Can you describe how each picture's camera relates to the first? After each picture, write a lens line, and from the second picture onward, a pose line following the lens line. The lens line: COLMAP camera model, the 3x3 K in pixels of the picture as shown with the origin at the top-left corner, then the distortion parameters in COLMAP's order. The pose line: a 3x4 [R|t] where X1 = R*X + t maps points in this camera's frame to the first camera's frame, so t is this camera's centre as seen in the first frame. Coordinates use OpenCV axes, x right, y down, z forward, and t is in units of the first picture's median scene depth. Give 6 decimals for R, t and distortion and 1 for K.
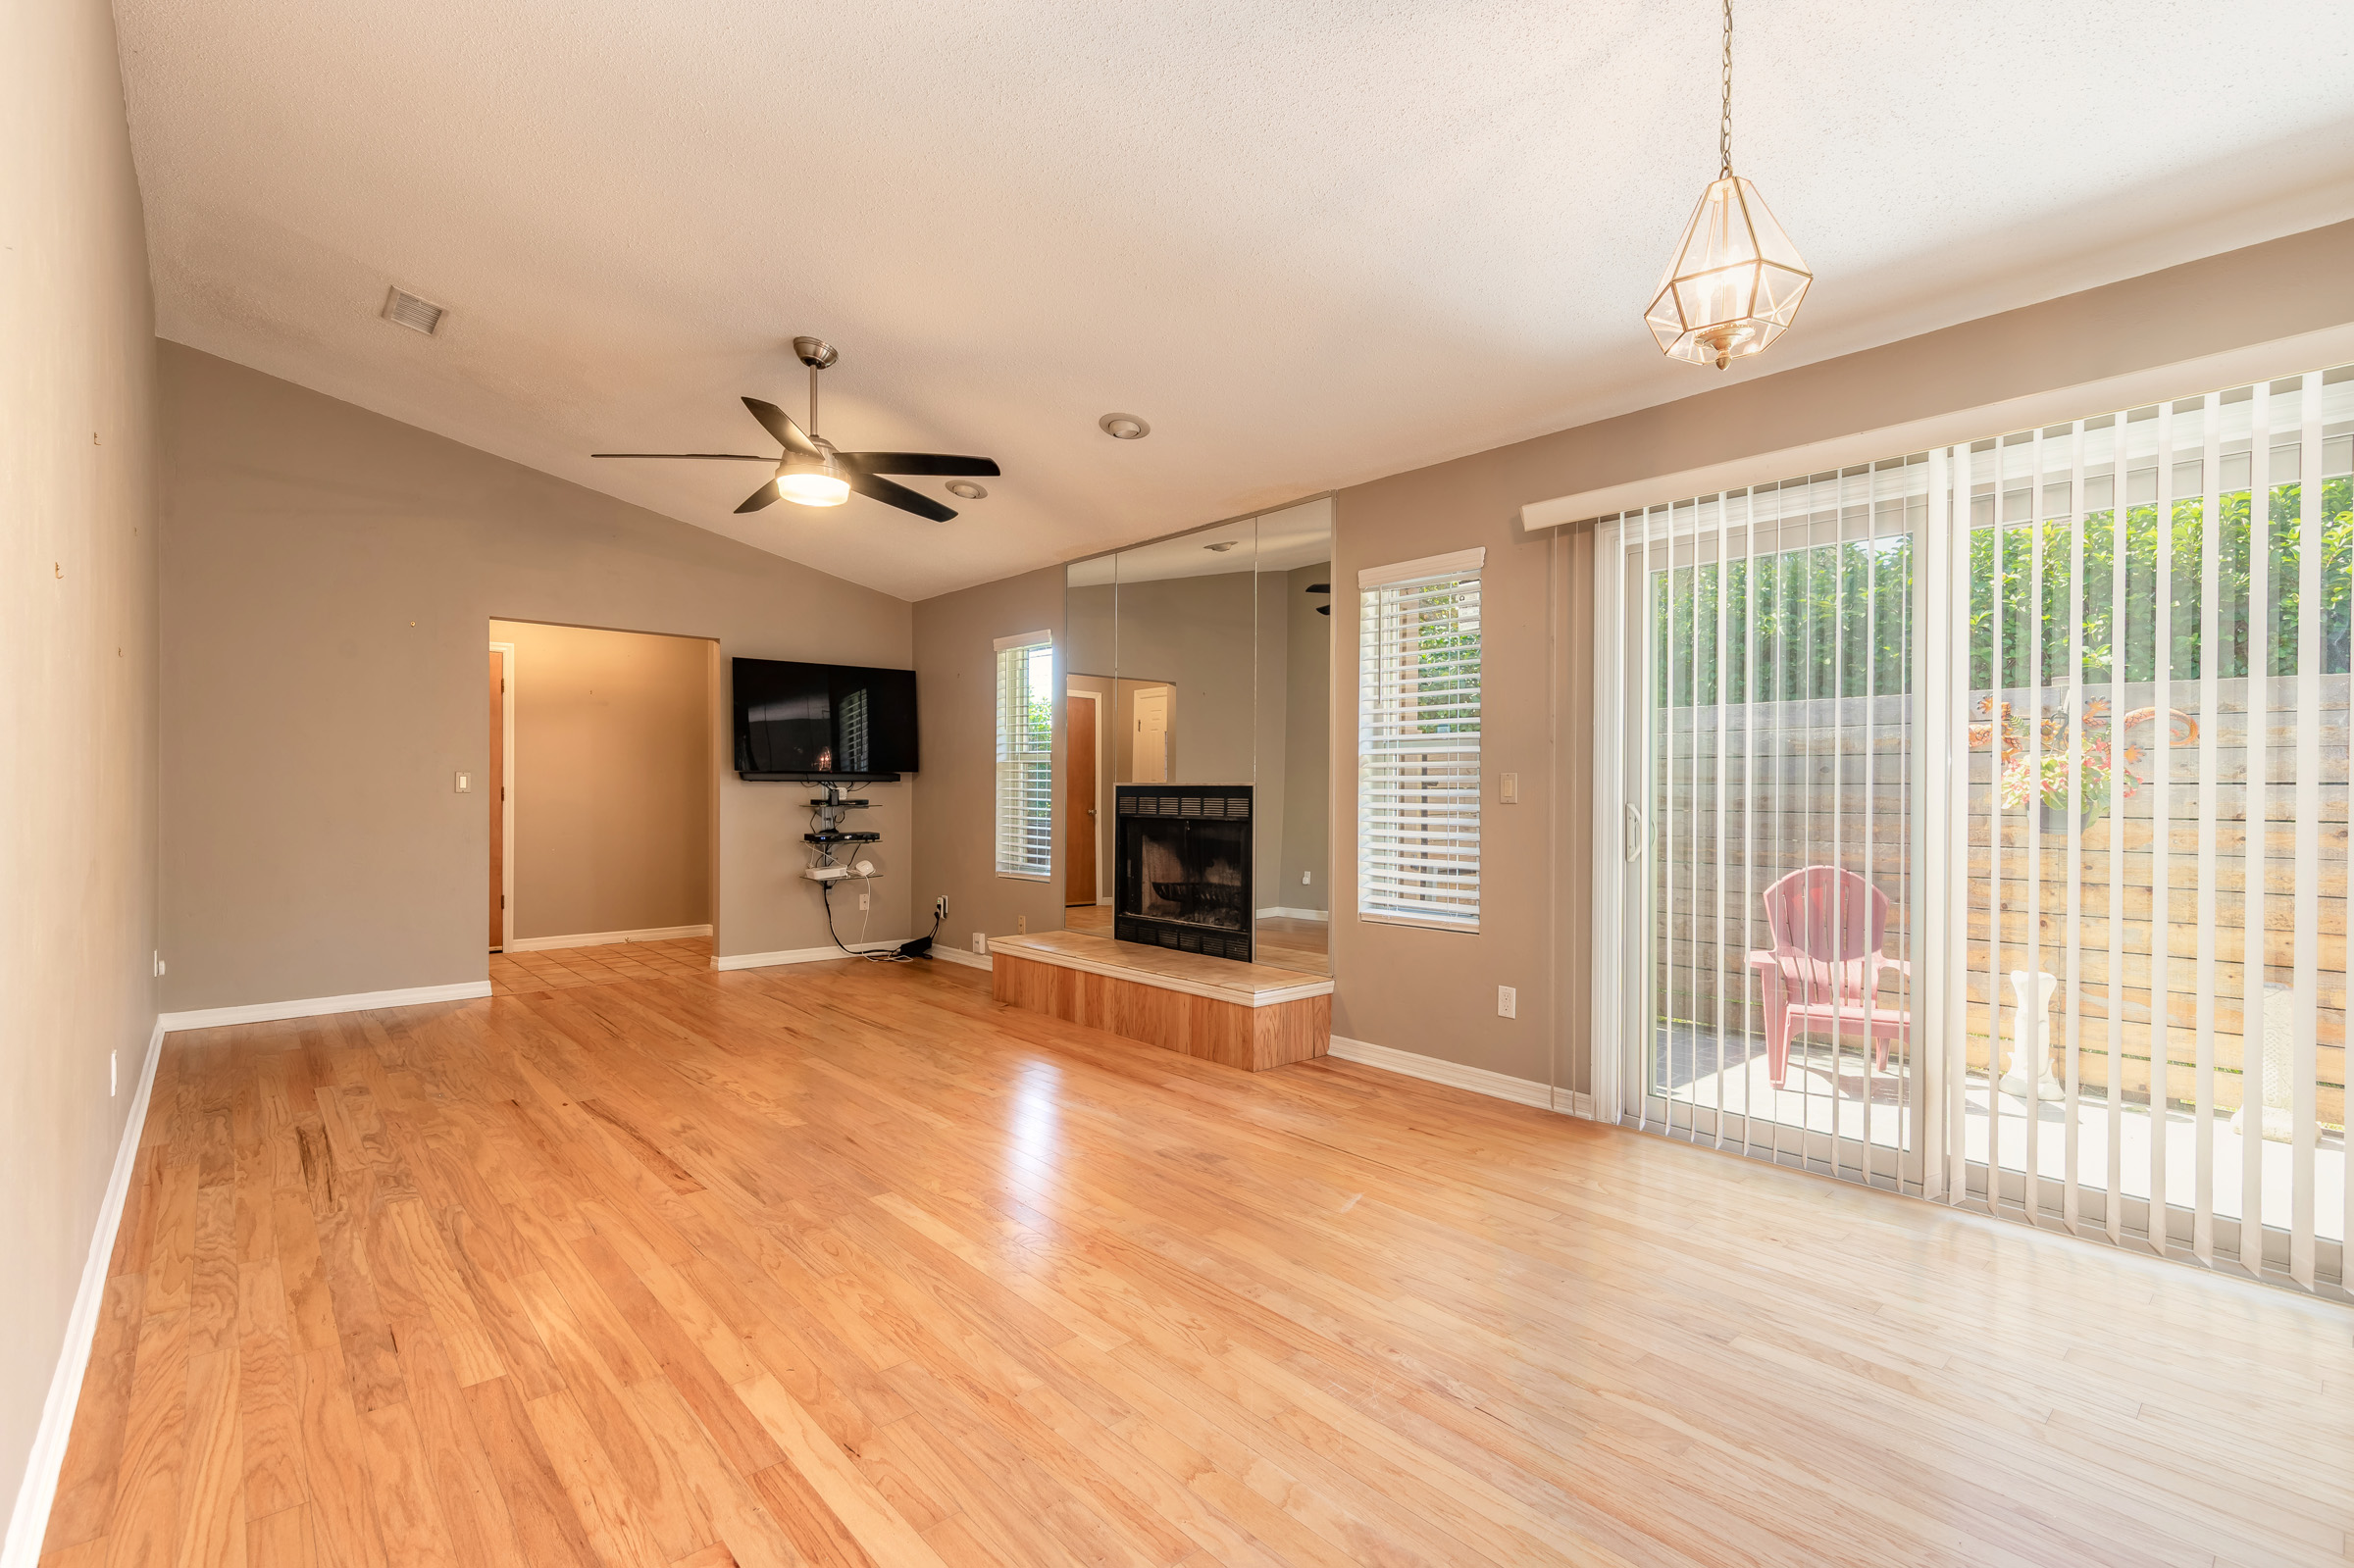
lens RADIAL K [[1059.6, 0, 1164.6], [0, 1059.6, 790.9], [0, 0, 1]] dist [0.002572, -0.000019]
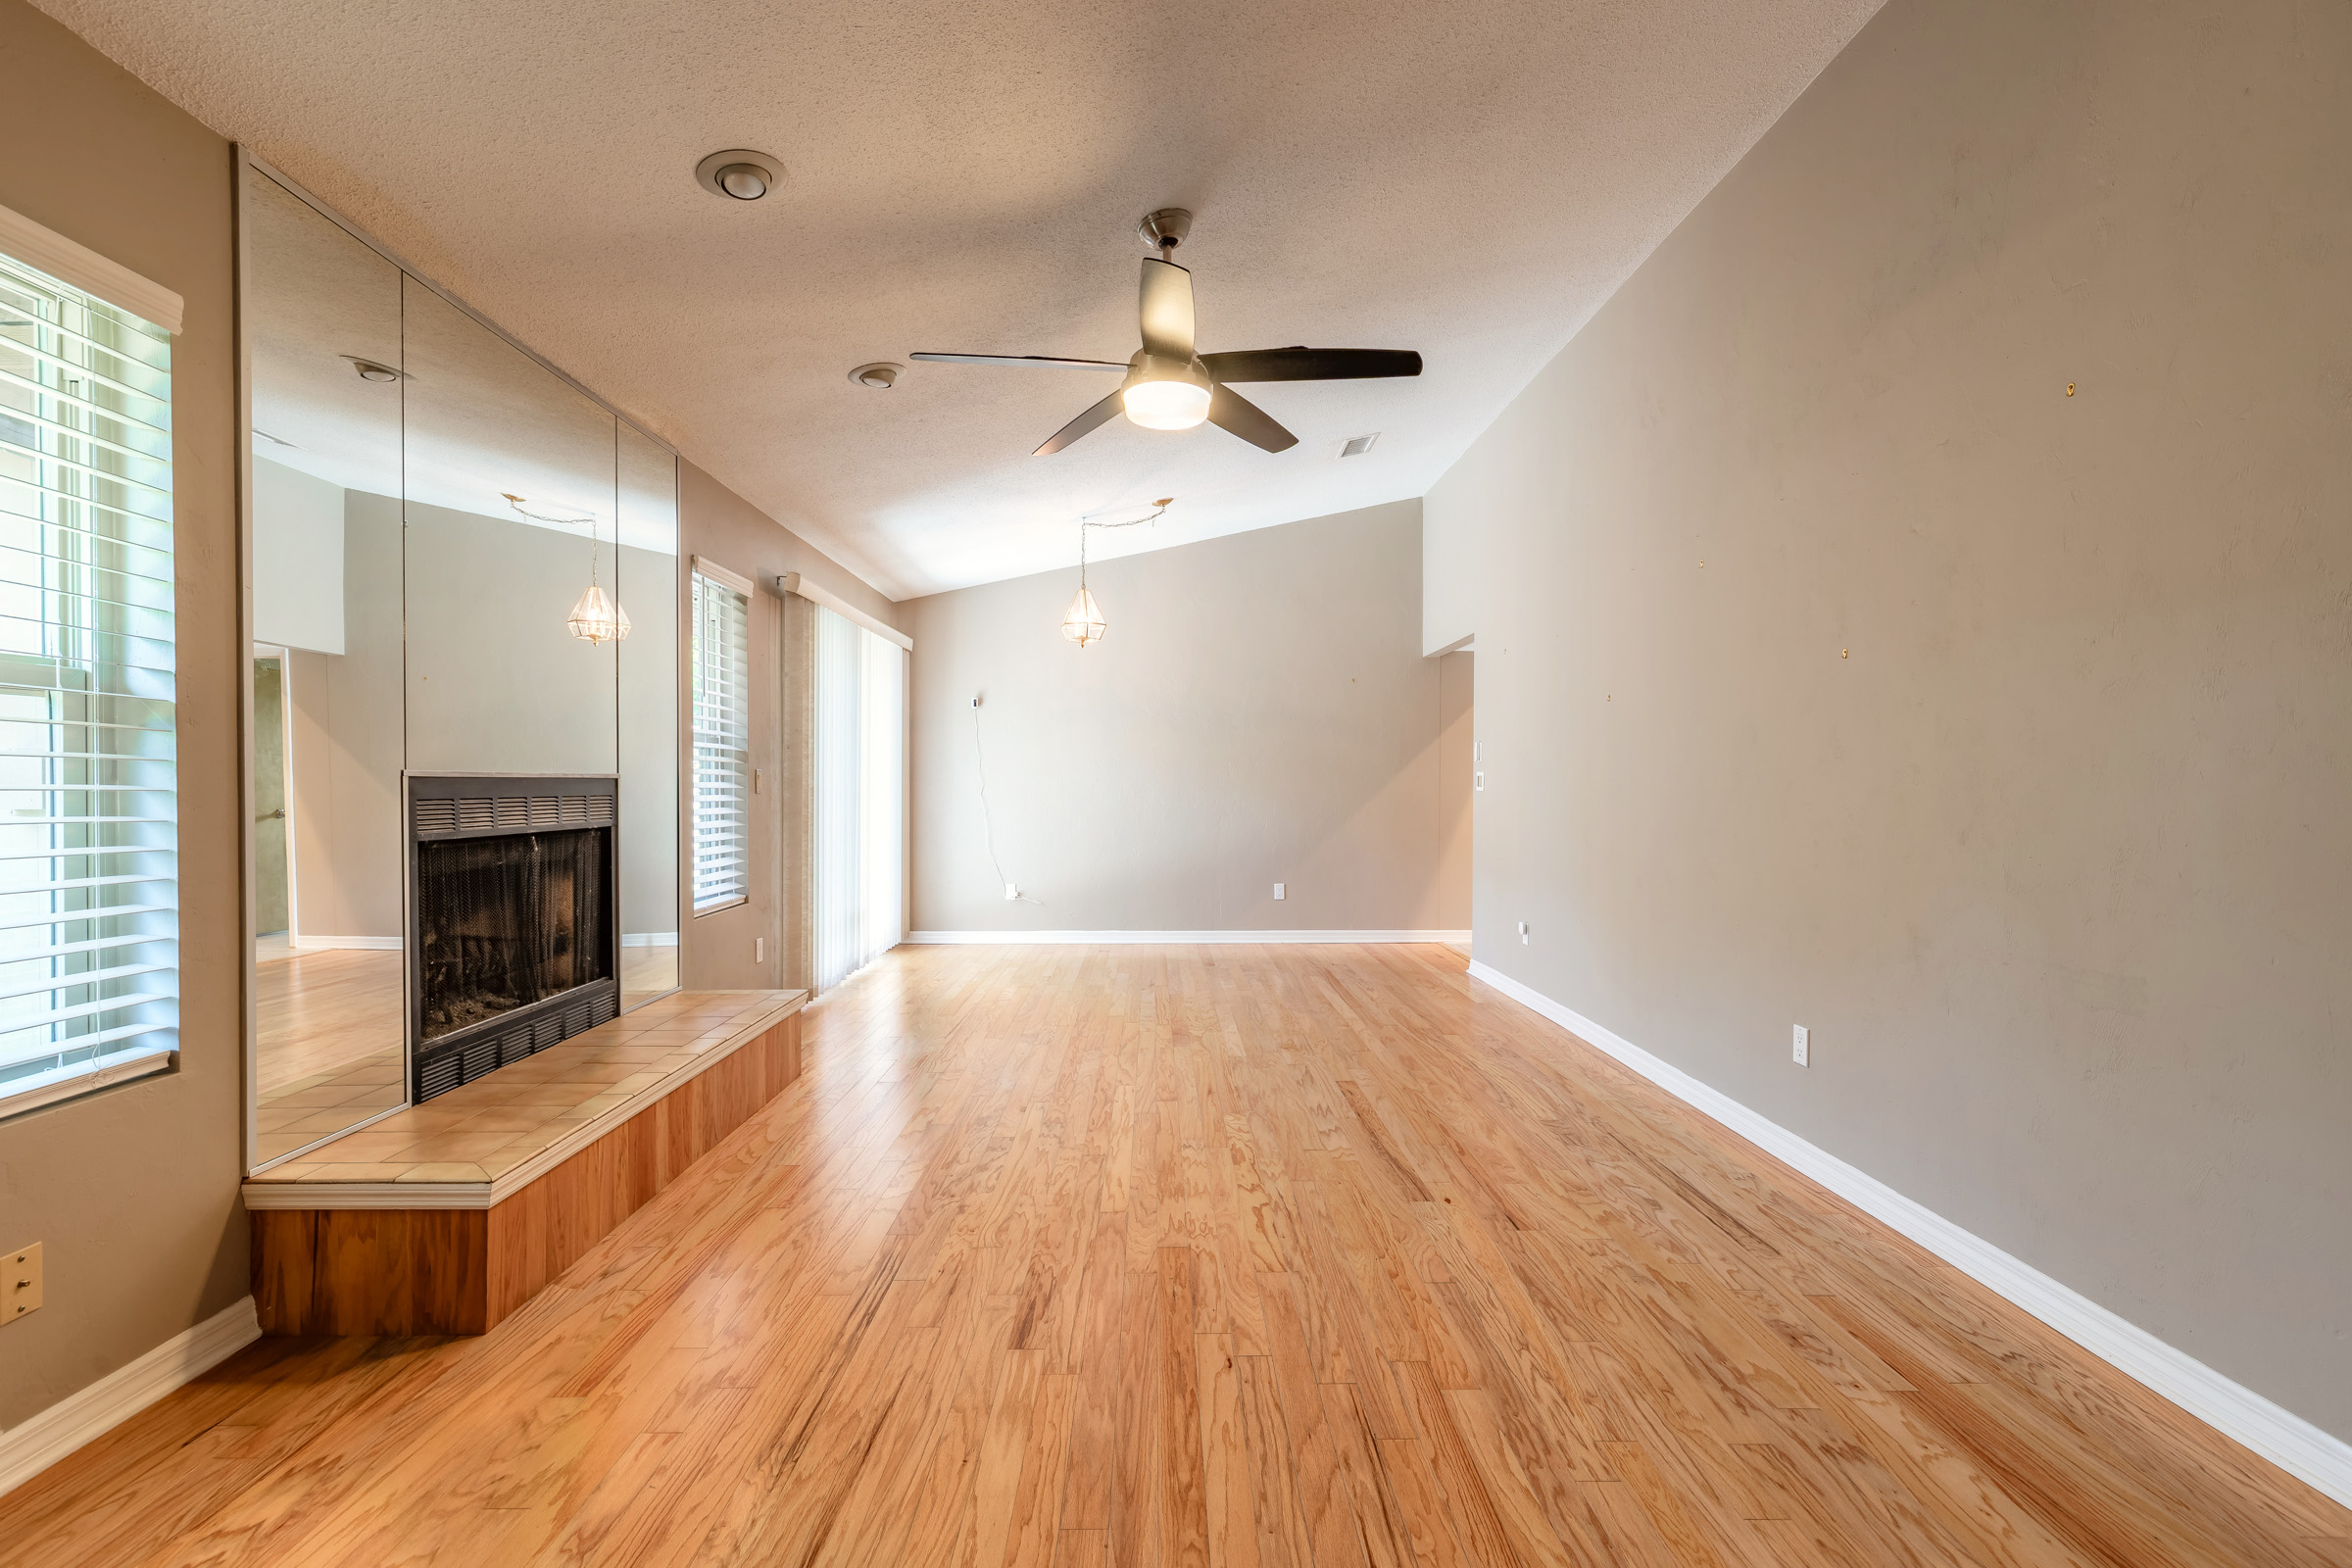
lens RADIAL K [[1058.8, 0, 1167.5], [0, 1058.8, 785.2], [0, 0, 1]] dist [0.002572, -0.000019]
pose [[-0.758123, -0.006912, 0.652075, -1.091213], [-0.002060, 0.999964, 0.008205, -0.014131], [-0.652109, 0.004877, -0.758110, 2.055082]]
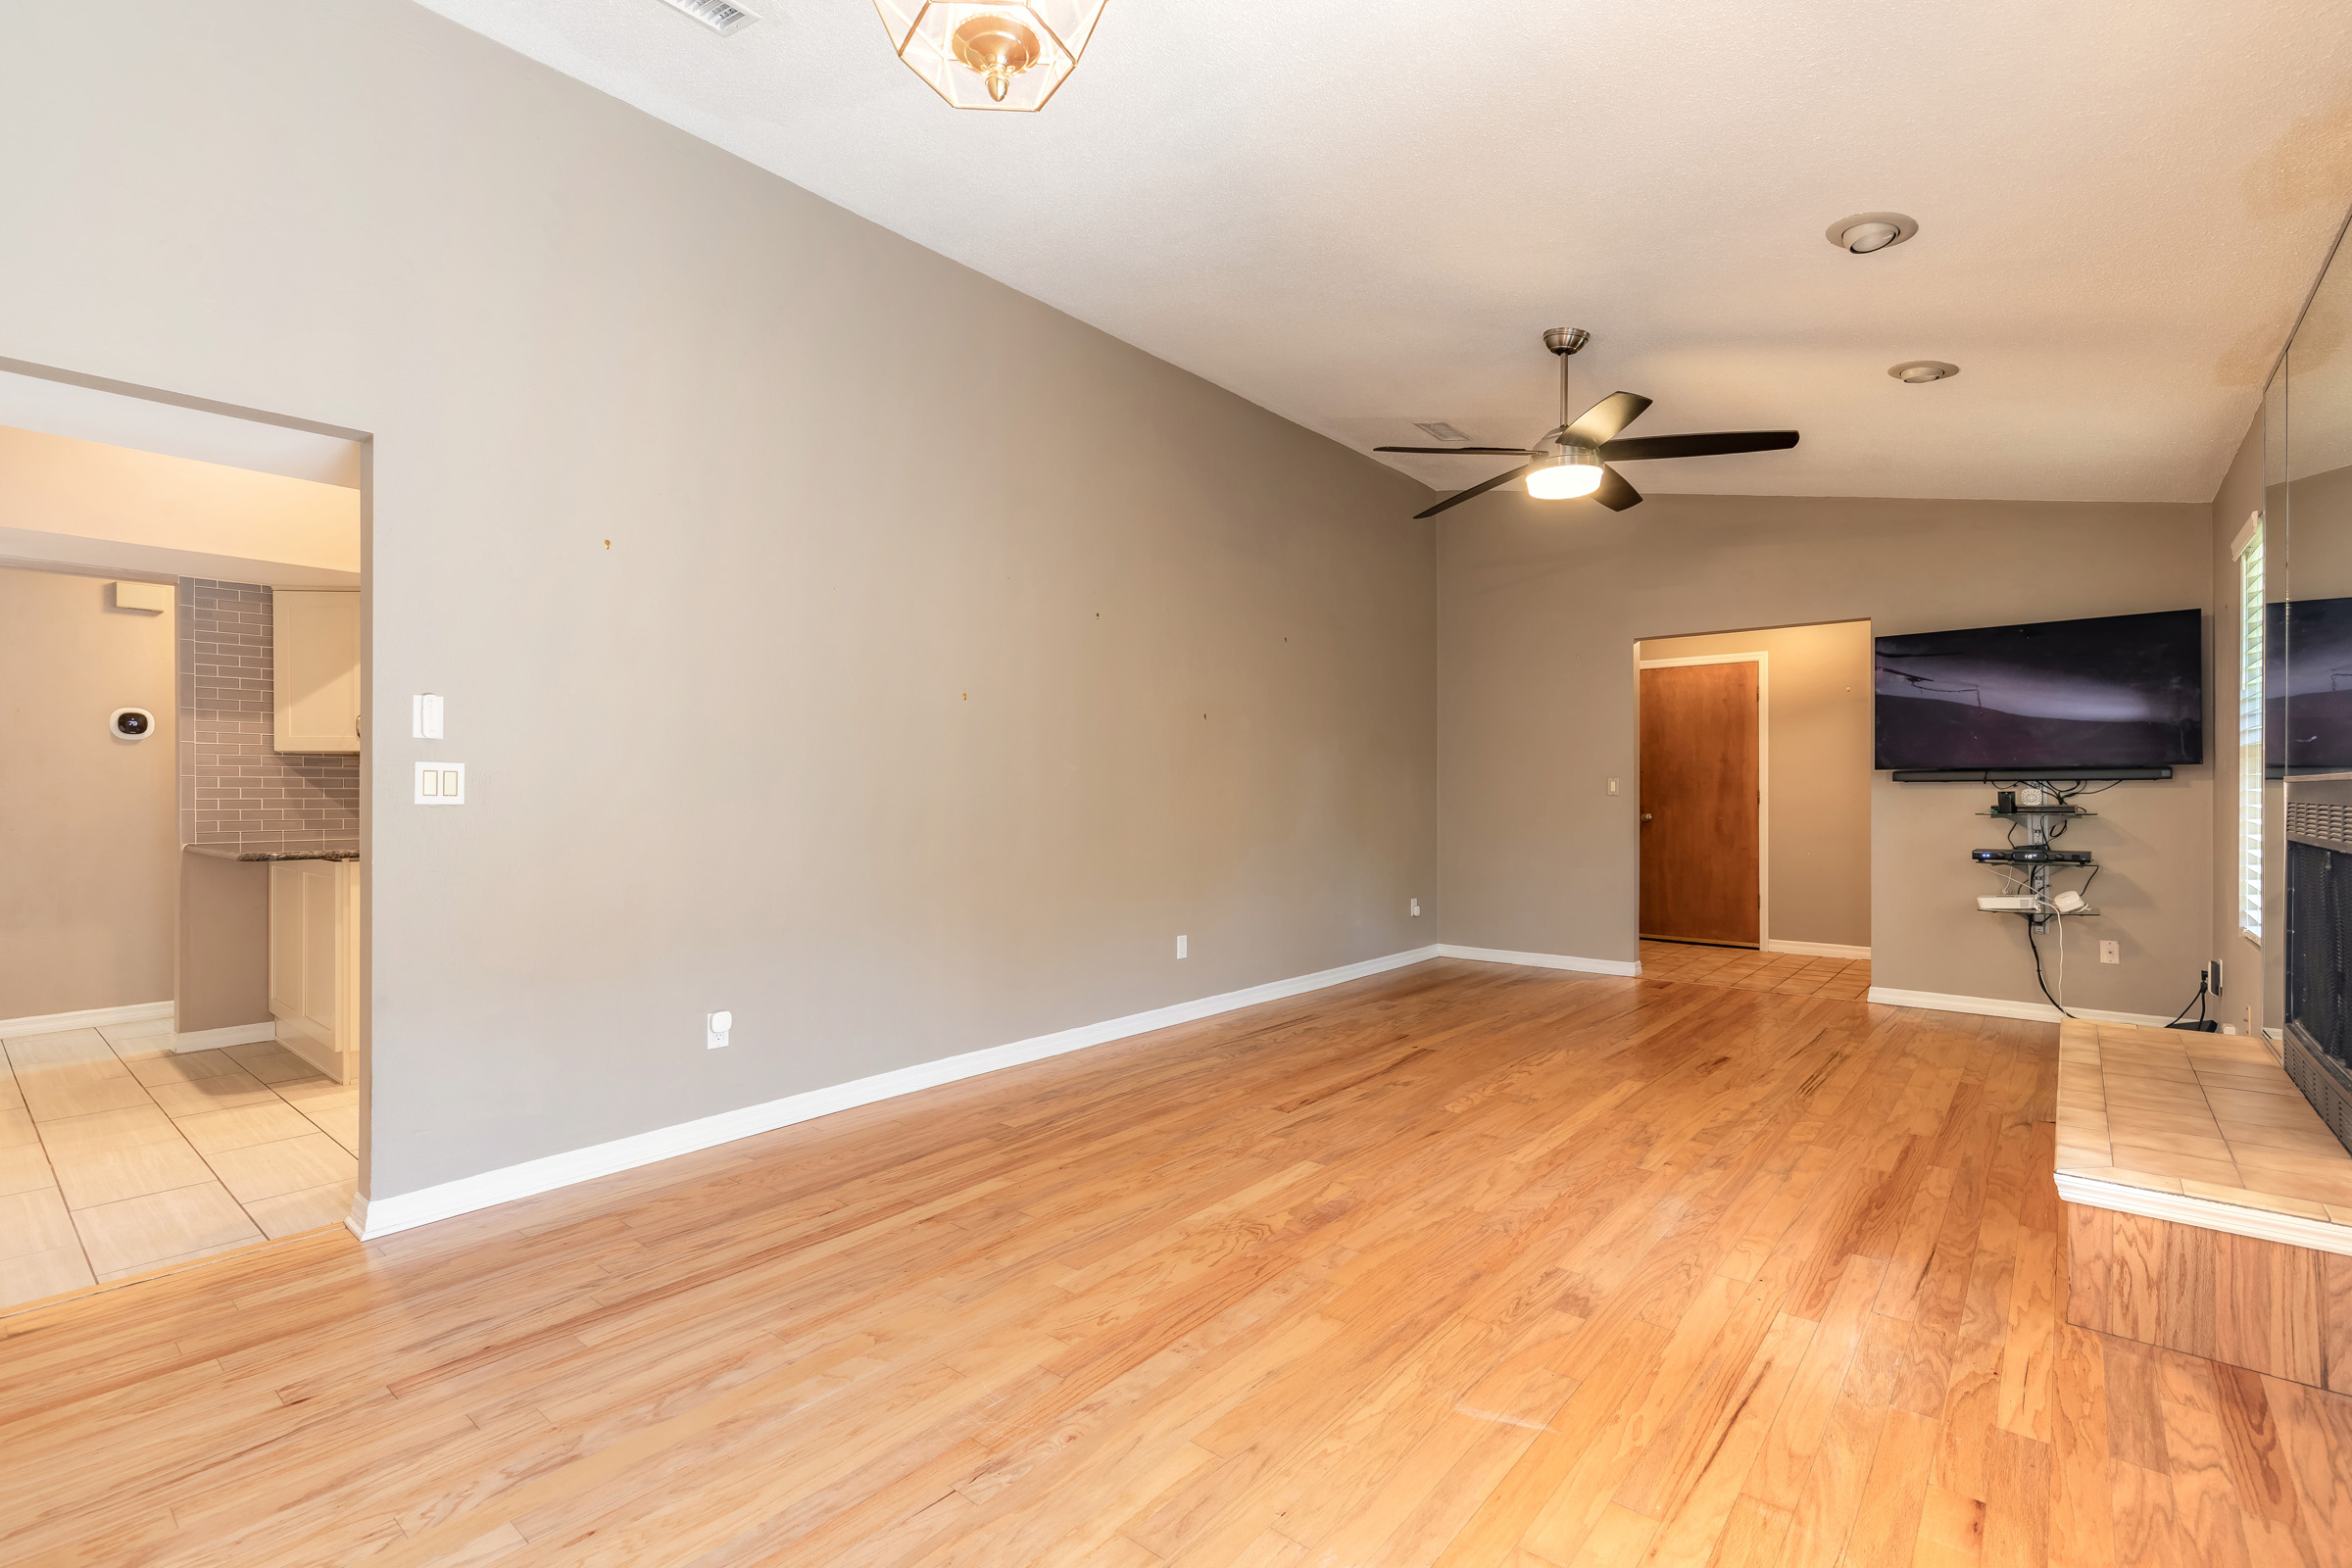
lens RADIAL K [[1058.8, 0, 1173.4], [0, 1058.8, 789.7], [0, 0, 1]] dist [0.002572, -0.000019]
pose [[0.143618, -0.005229, -0.989619, 0.737600], [-0.000800, 0.999985, -0.005400, 0.003398], [0.989633, 0.001567, 0.143611, 0.651911]]
